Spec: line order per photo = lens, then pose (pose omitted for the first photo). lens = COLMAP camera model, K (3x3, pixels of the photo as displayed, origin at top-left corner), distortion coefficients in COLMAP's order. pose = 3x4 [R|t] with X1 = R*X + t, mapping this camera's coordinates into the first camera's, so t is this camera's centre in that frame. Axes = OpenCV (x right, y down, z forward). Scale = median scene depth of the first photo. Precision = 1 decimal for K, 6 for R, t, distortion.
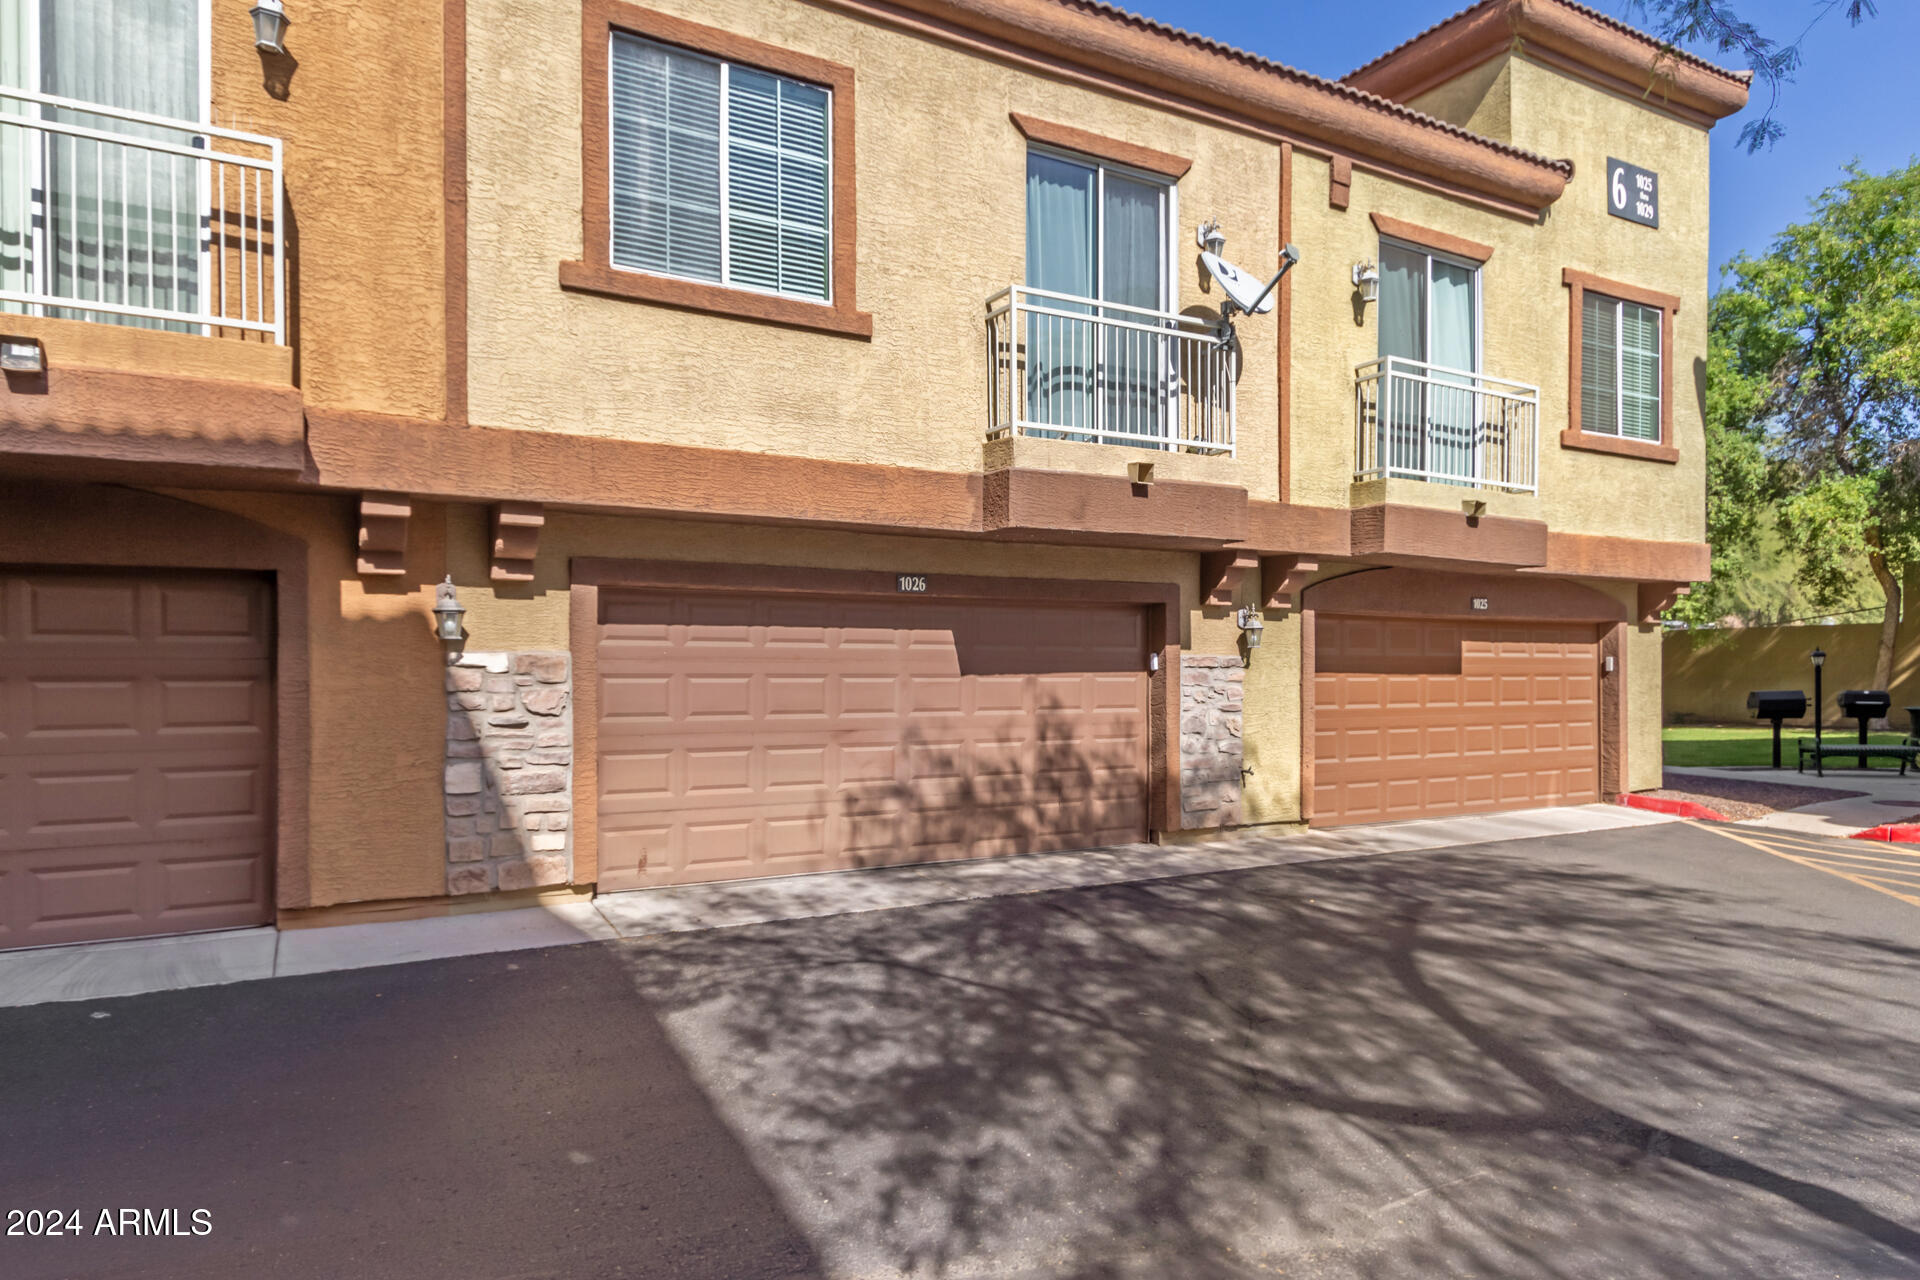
lens RADIAL K [[1170.1, 0, 961.5], [0, 1170.1, 678.8], [0, 0, 1]] dist [-0.001953, 0.015042]
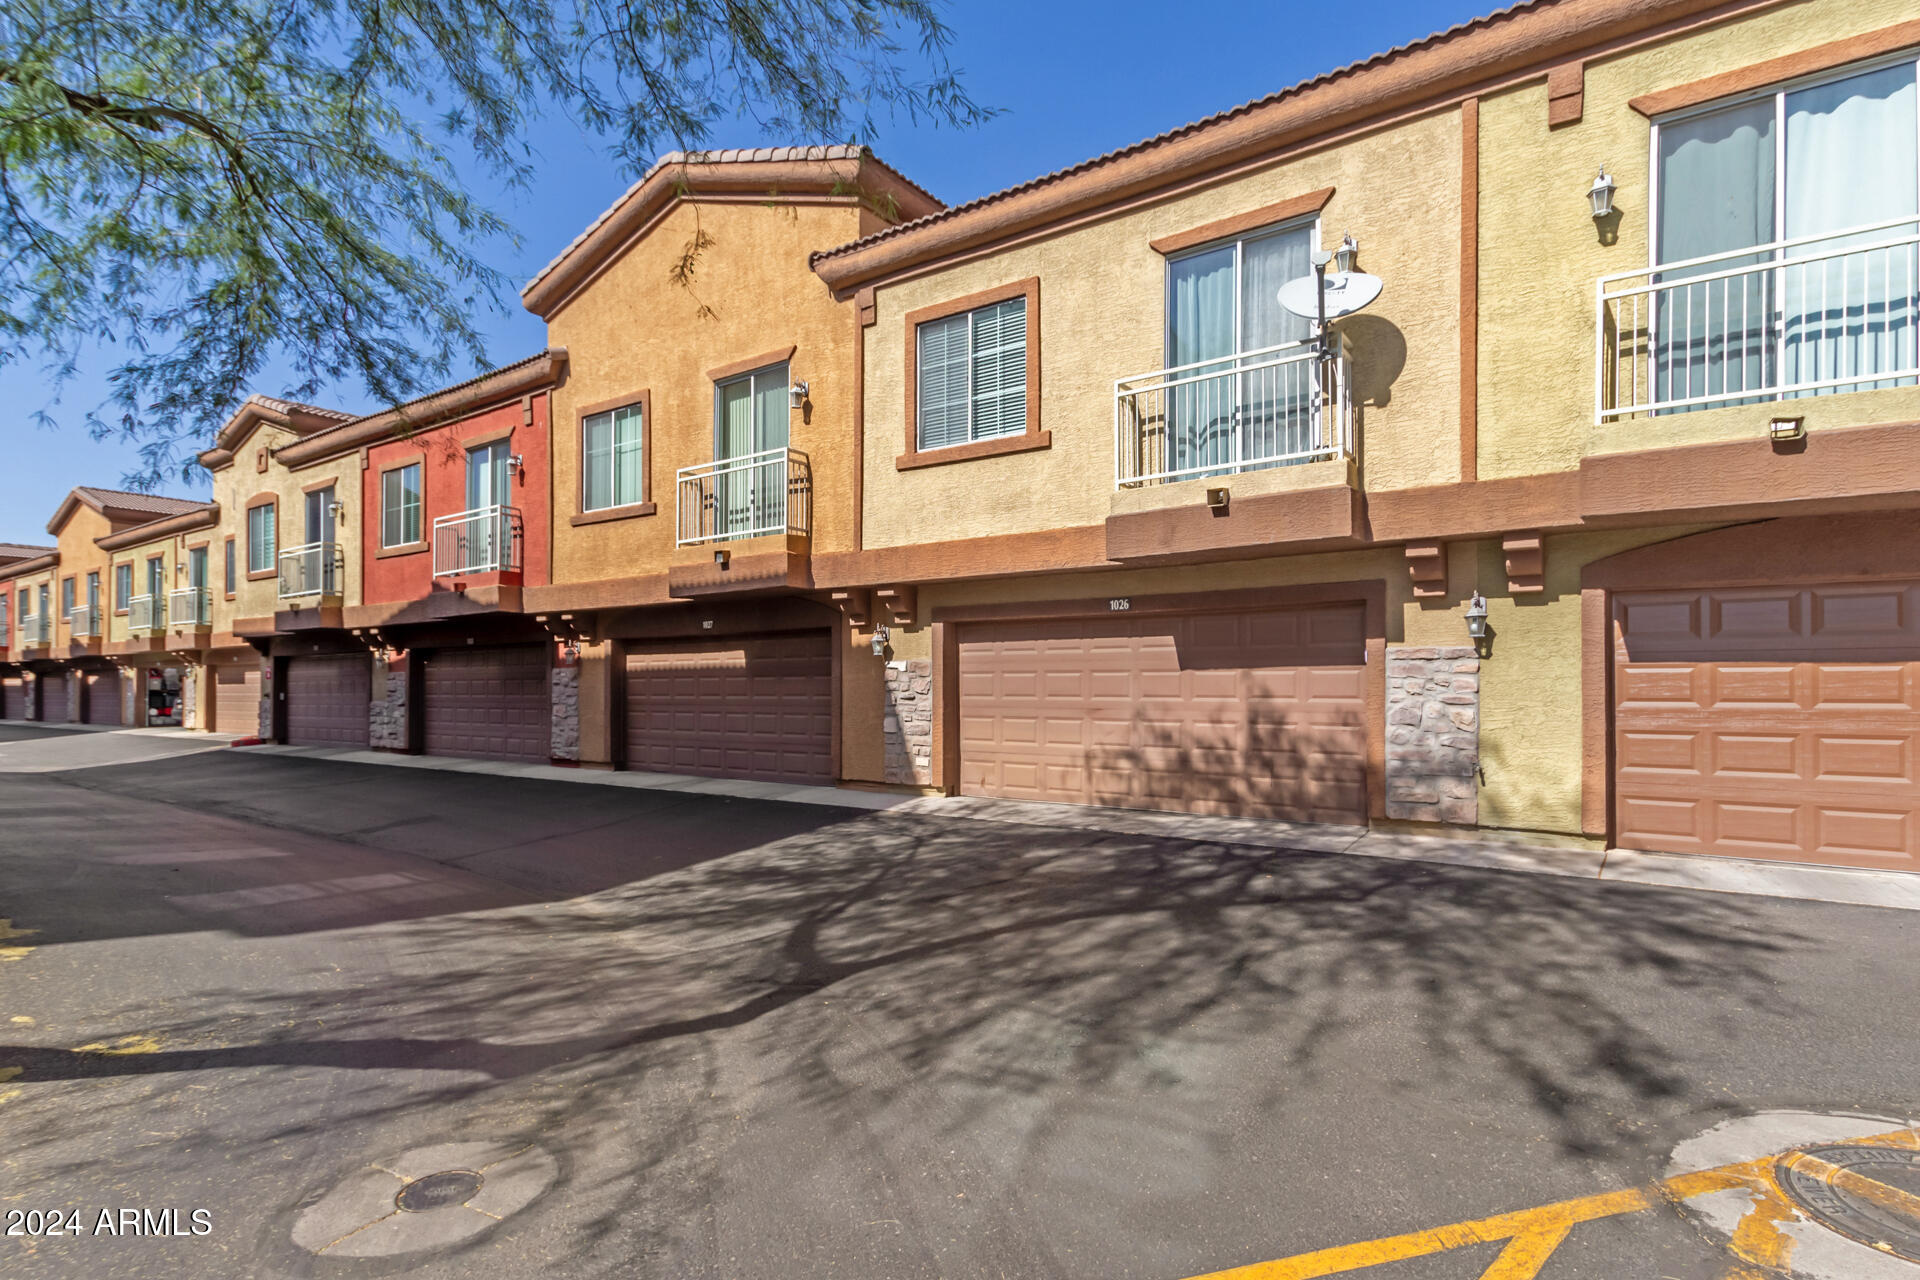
lens RADIAL K [[921.6, 0, 958.1], [0, 921.6, 673.4], [0, 0, 1]] dist [0.006181, 0.000266]
pose [[0.434872, -0.013107, -0.900397, 0.860231], [-0.003061, 0.999867, -0.016033, 0.018598], [0.900487, 0.009728, 0.434774, 0.350827]]
